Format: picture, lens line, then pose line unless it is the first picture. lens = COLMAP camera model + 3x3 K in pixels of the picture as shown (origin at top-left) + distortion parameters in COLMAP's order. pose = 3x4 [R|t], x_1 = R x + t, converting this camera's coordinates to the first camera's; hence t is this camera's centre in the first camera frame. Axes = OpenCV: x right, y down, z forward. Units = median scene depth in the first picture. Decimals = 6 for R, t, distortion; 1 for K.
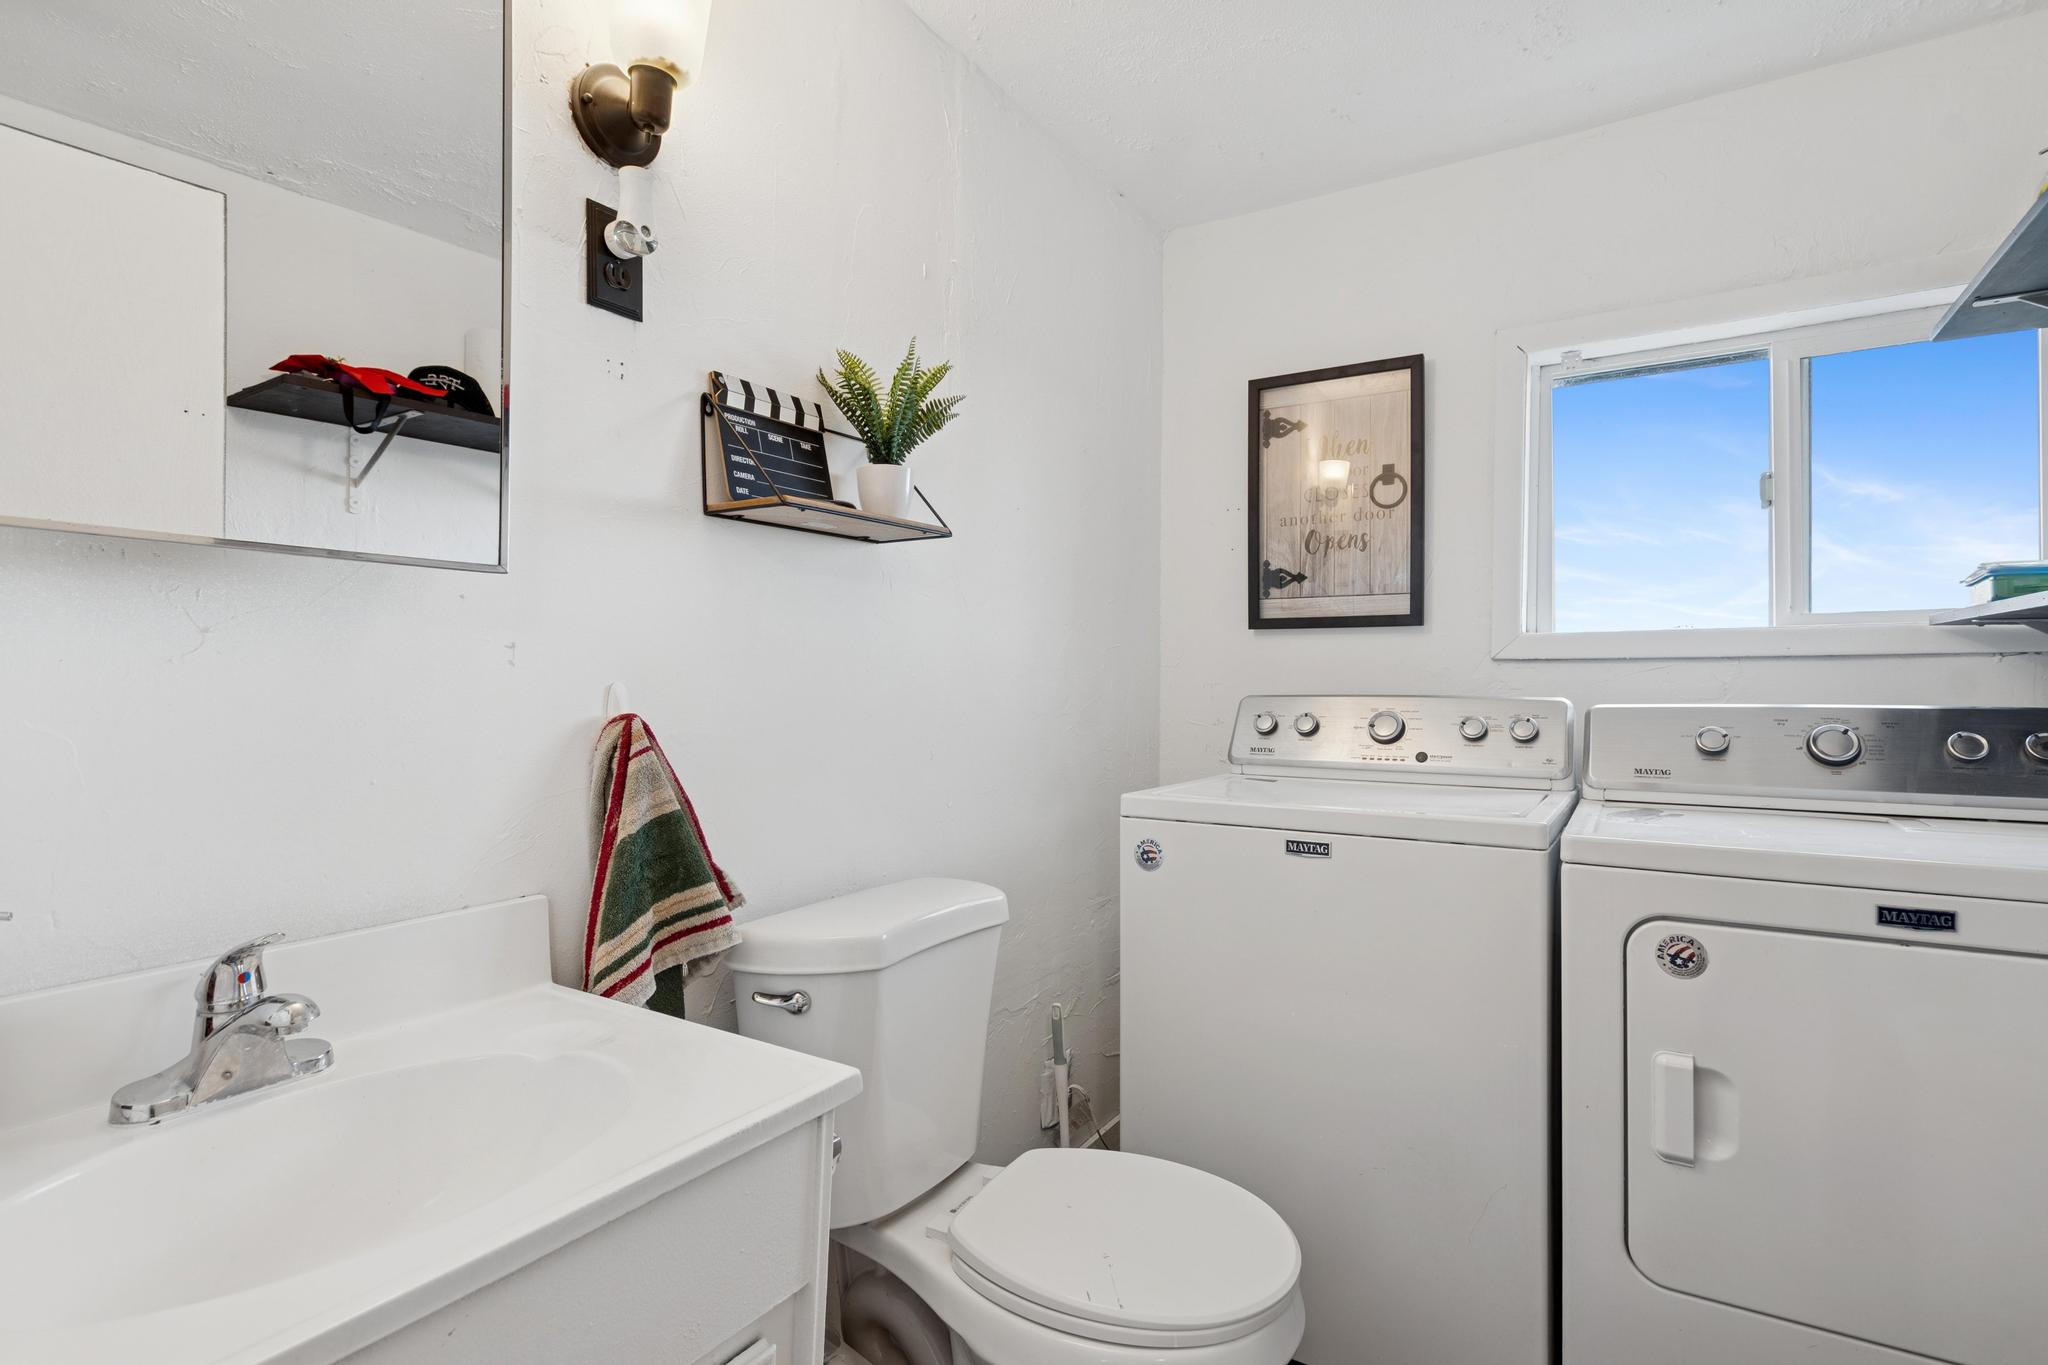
lens RADIAL K [[1007.0, 0, 1025.8], [0, 1007.0, 682.5], [0, 0, 1]] dist [0.014949, -0.001398]
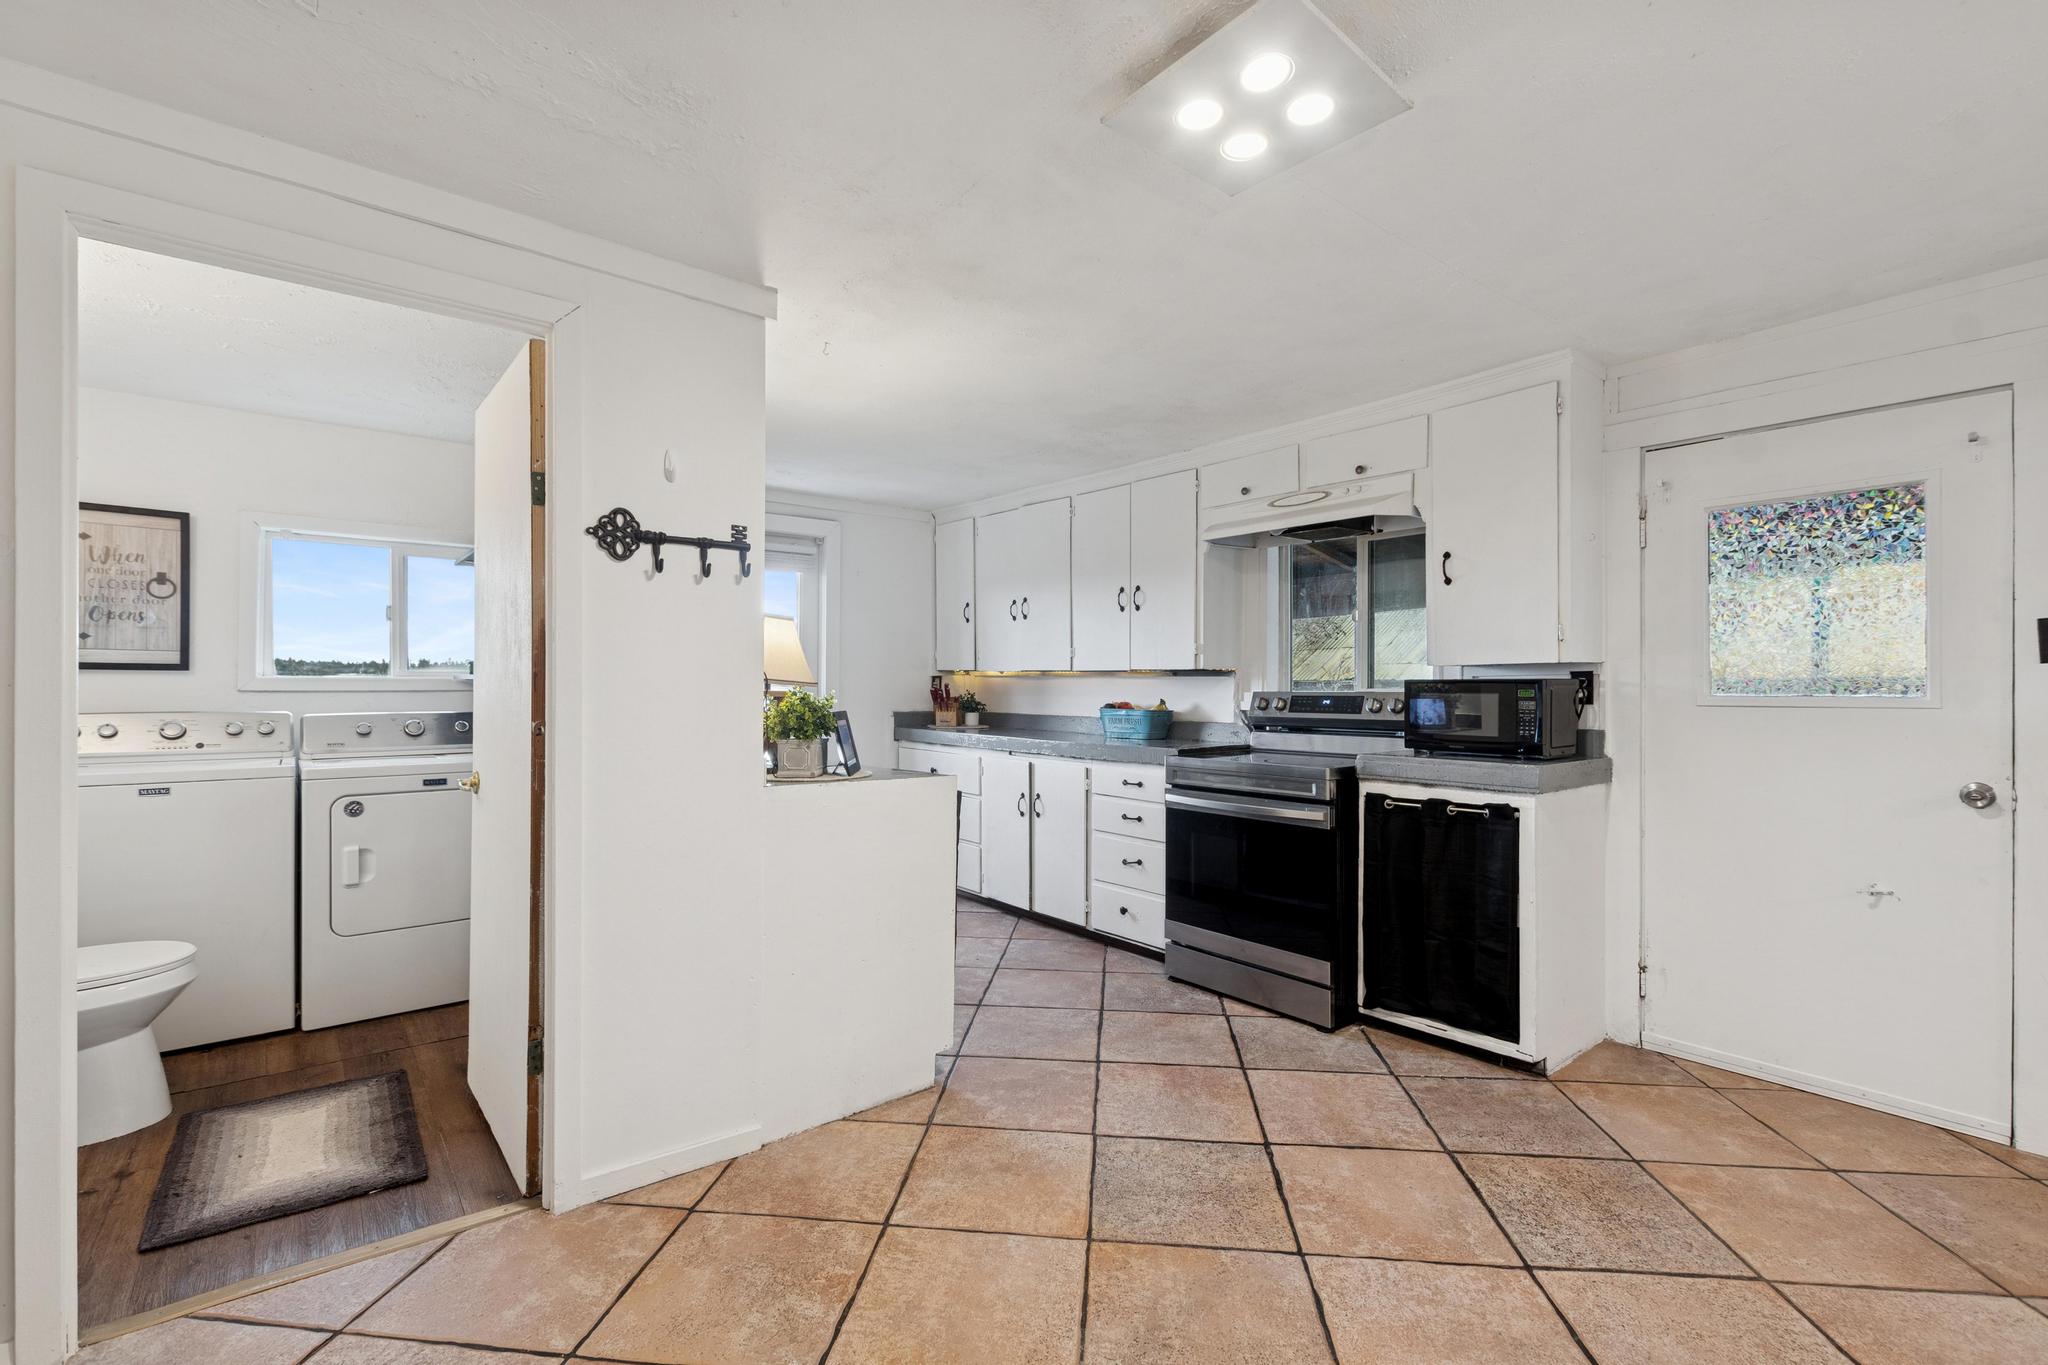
lens RADIAL K [[874.5, 0, 1027.3], [0, 874.5, 688.1], [0, 0, 1]] dist [0.000102, -0.000546]
pose [[0.313907, -0.000473, 0.949453, -0.635761], [0.001975, 0.999998, -0.000155, -0.026992], [-0.949452, 0.001924, 0.313908, -0.909938]]
